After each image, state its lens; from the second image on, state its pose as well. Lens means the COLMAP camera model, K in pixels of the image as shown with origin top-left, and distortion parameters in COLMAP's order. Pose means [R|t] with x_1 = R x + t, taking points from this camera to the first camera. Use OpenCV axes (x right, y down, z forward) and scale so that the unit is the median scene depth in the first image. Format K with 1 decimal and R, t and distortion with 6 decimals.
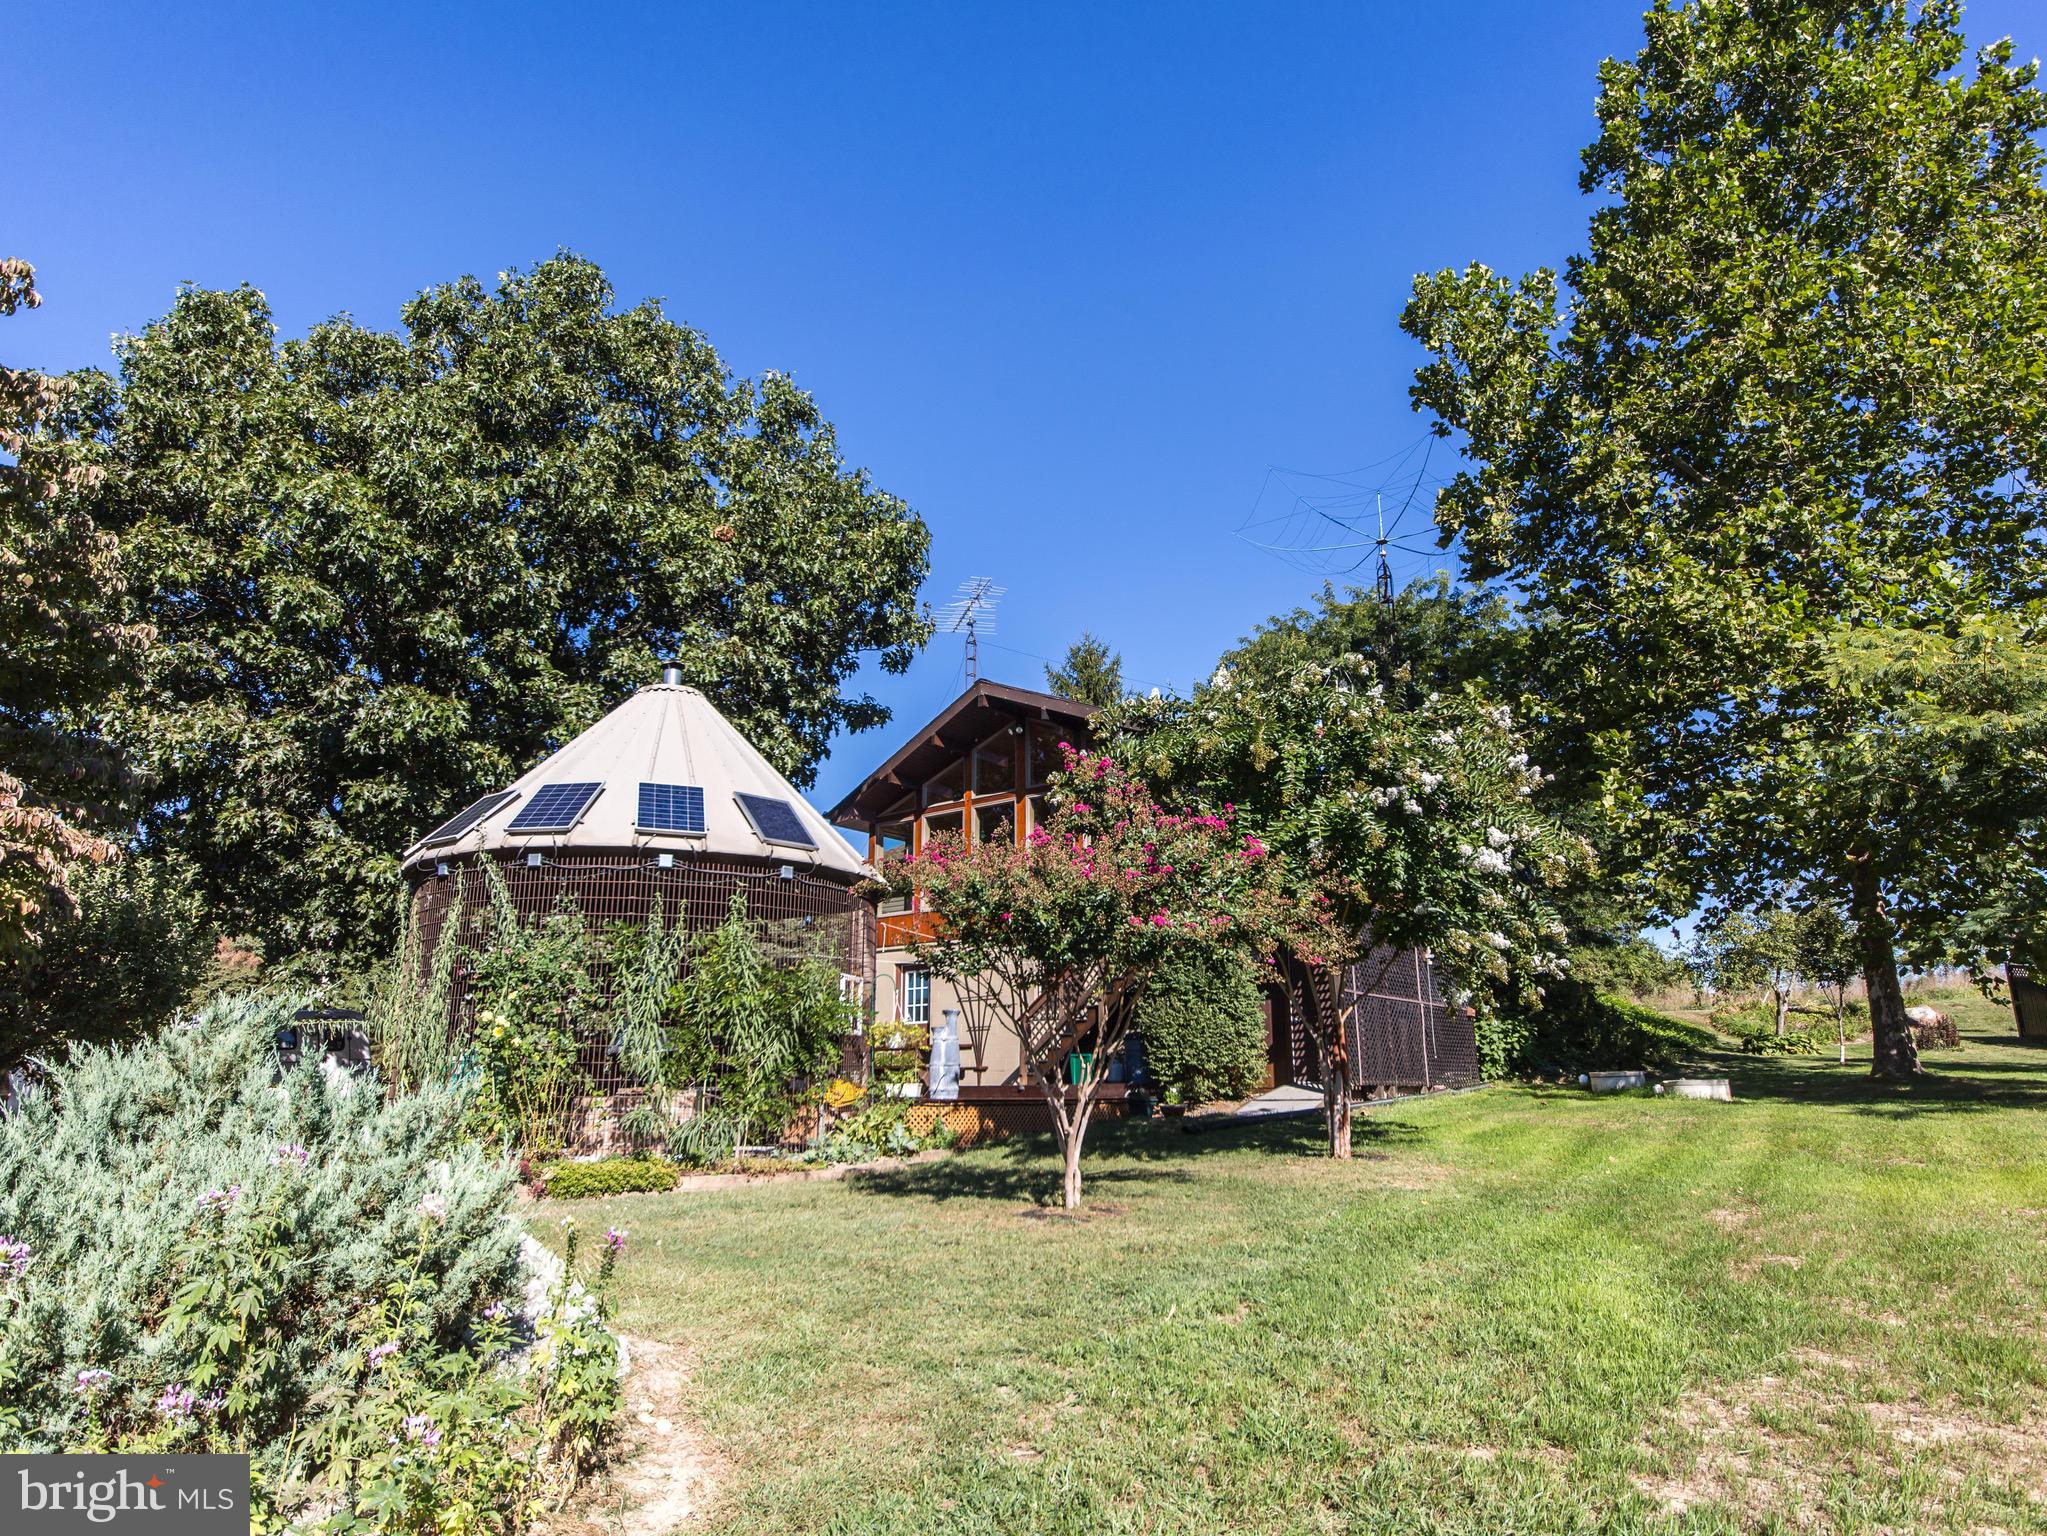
lens RADIAL K [[1280.5, 0, 1023.5], [0, 1280.5, 768.0], [0, 0, 1]] dist [0.007637, -0.029932]
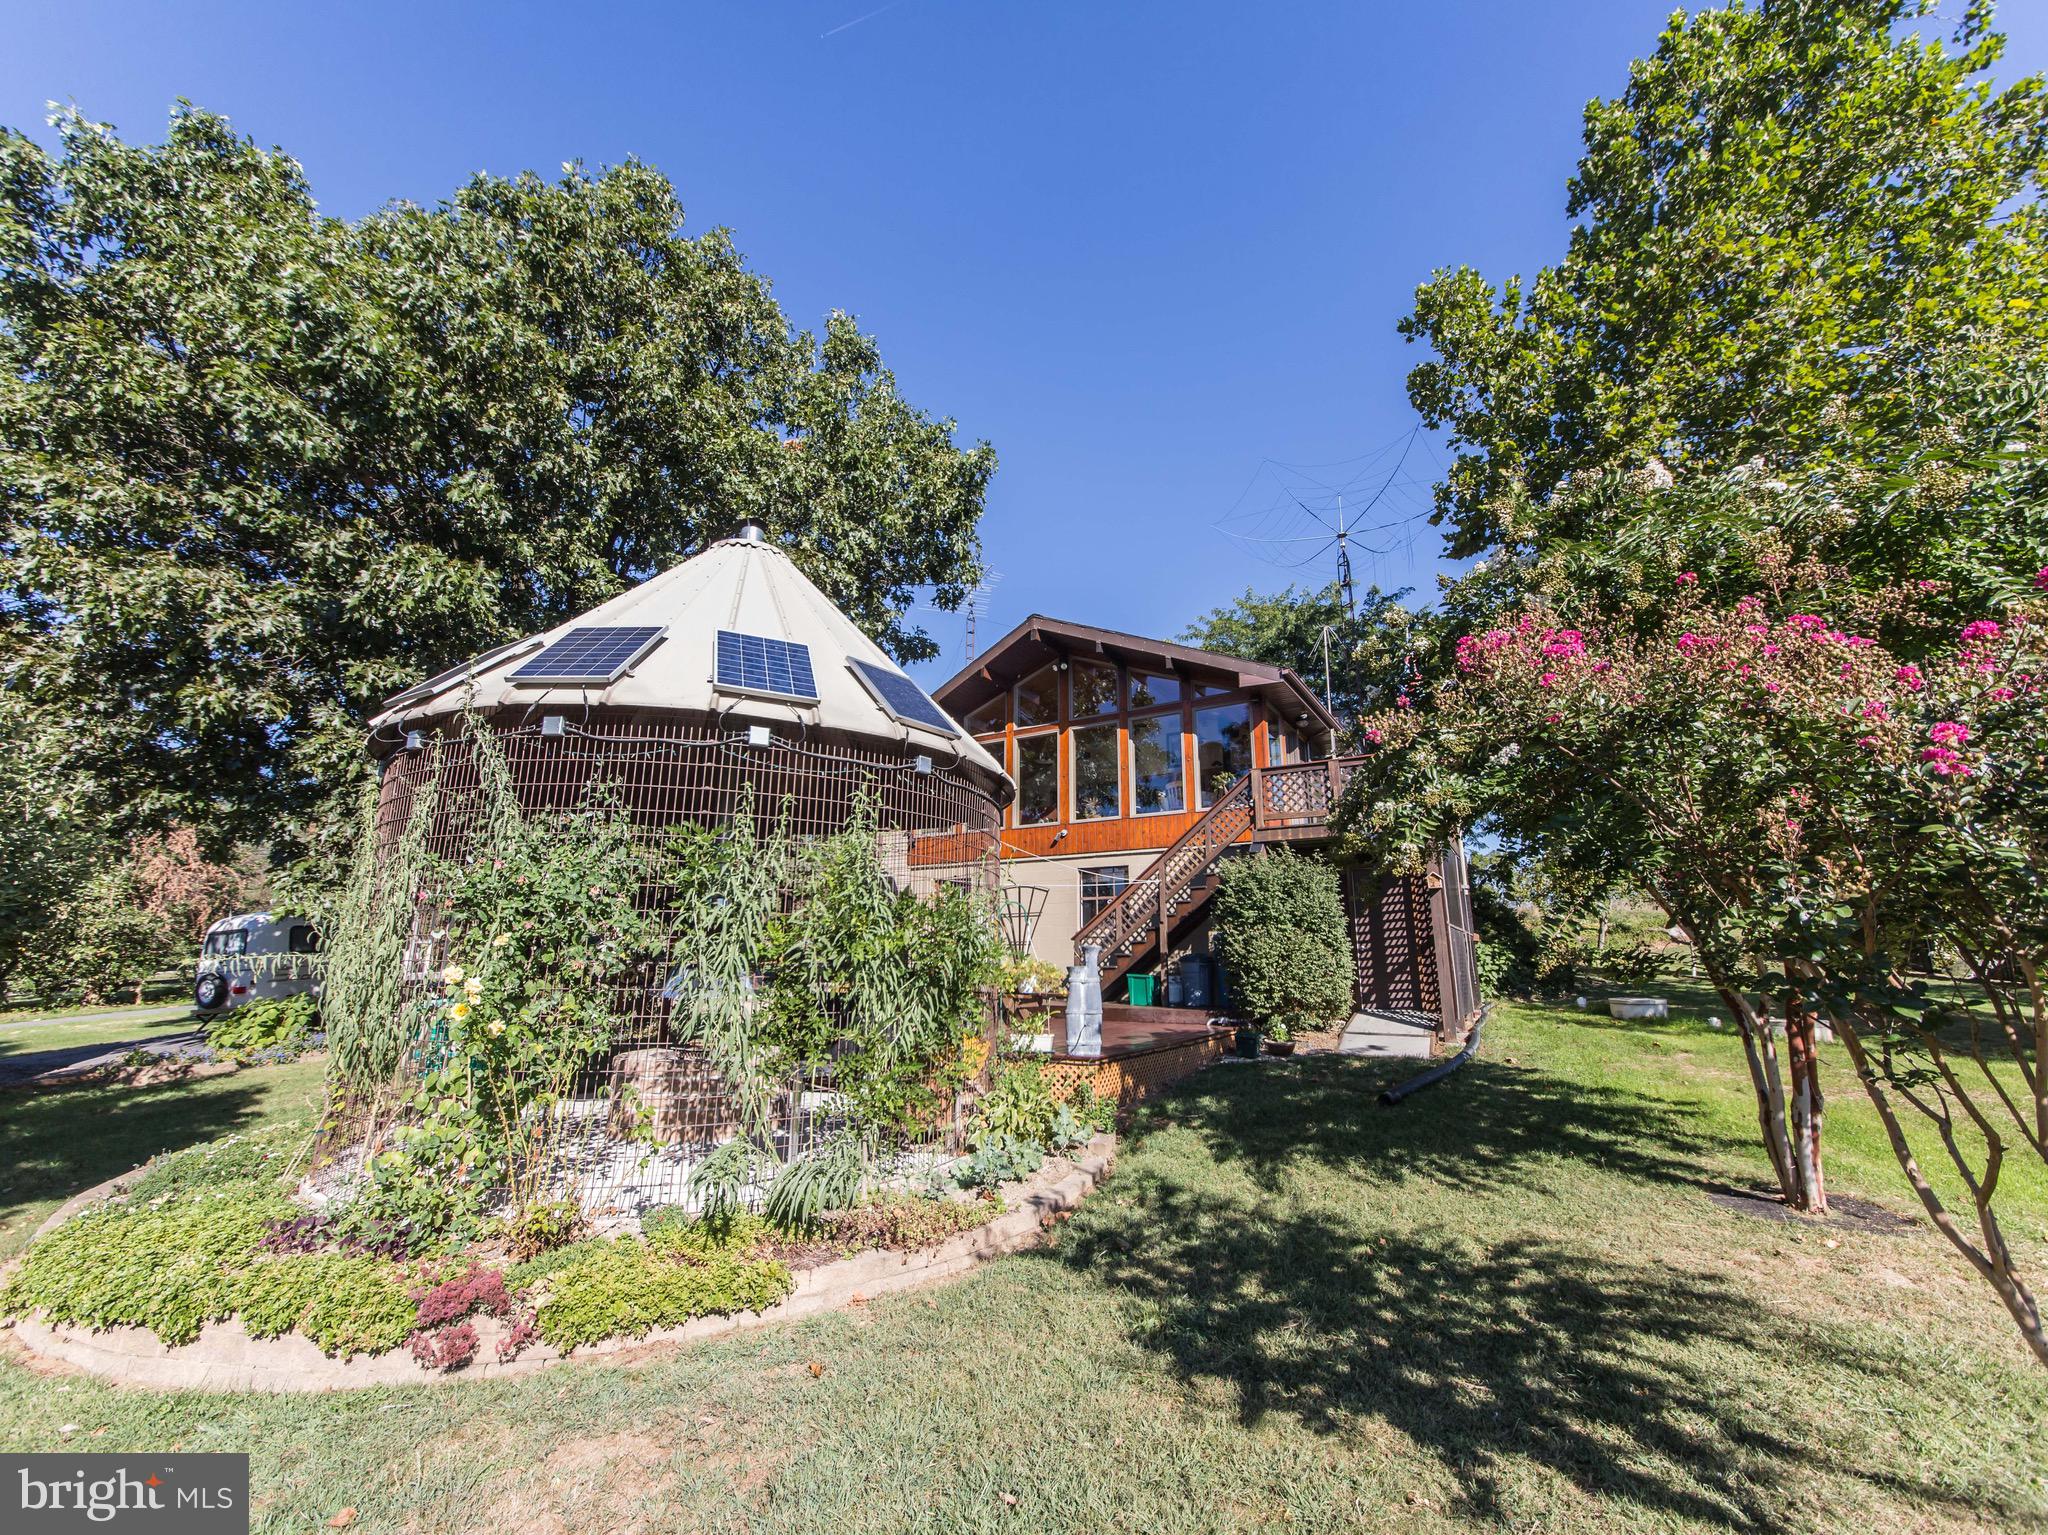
lens RADIAL K [[837.5, 0, 1025.2], [0, 837.5, 771.5], [0, 0, 1]] dist [-0.001444, -0.000185]
pose [[0.994589, 0.034112, 0.098125, -0.136045], [-0.036824, 0.998985, 0.025953, 0.055359], [-0.097140, -0.029426, 0.994836, 0.407910]]
